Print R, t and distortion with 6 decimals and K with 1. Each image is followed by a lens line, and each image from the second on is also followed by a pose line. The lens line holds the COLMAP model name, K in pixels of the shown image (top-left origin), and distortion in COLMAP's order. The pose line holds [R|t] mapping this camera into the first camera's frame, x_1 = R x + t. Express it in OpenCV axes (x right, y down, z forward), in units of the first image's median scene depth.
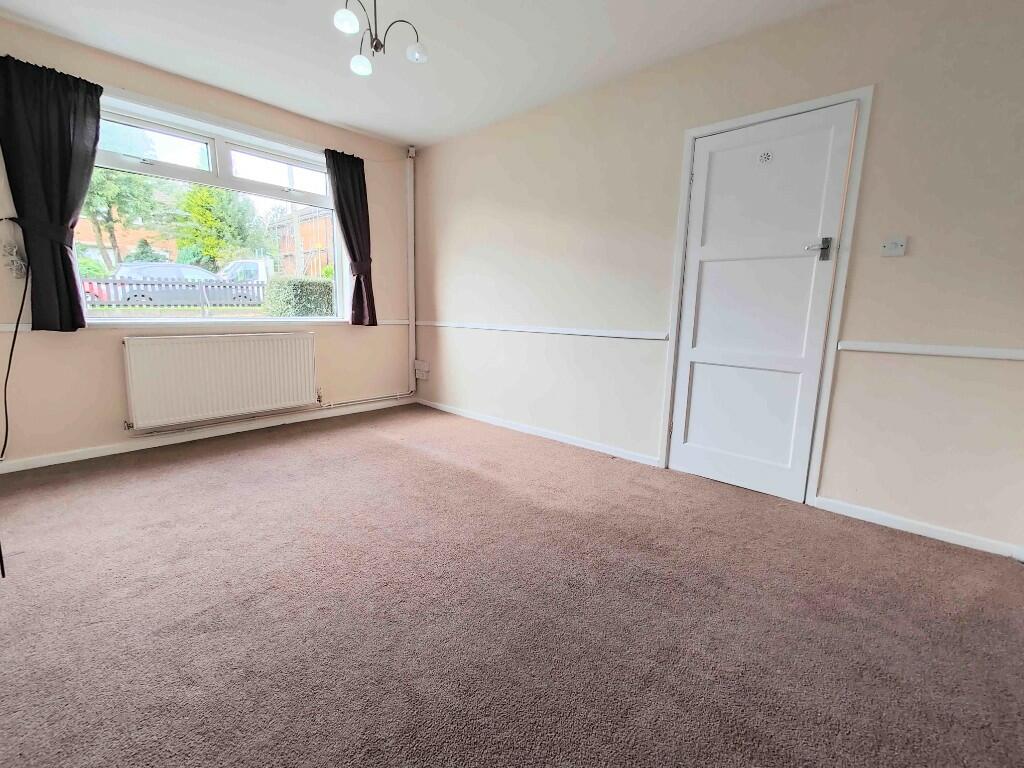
lens RADIAL K [[449.8, 0, 509.9], [0, 449.8, 380.1], [0, 0, 1]] dist [-0.001400, 0.000466]
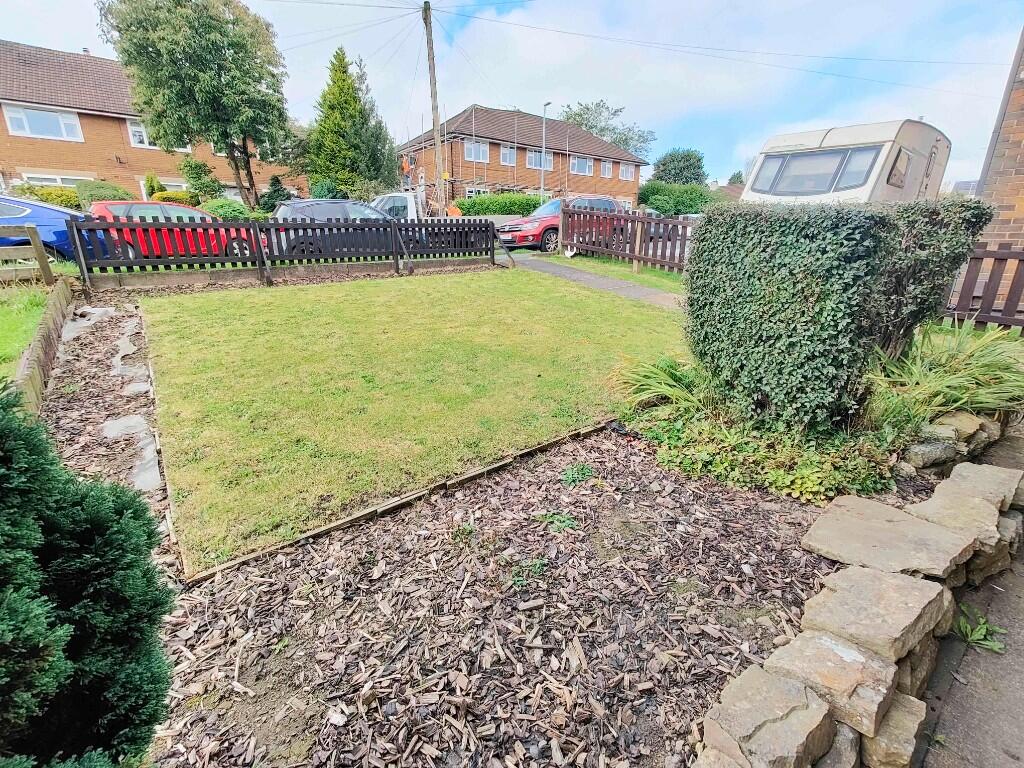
lens RADIAL K [[449.8, 0, 510.6], [0, 449.8, 384.4], [0, 0, 1]] dist [-0.001400, 0.000466]
pose [[0.982459, 0.031563, -0.183787, -0.199911], [-0.003828, 0.988777, 0.149351, -0.040170], [0.186438, -0.146028, 0.971554, 0.166620]]
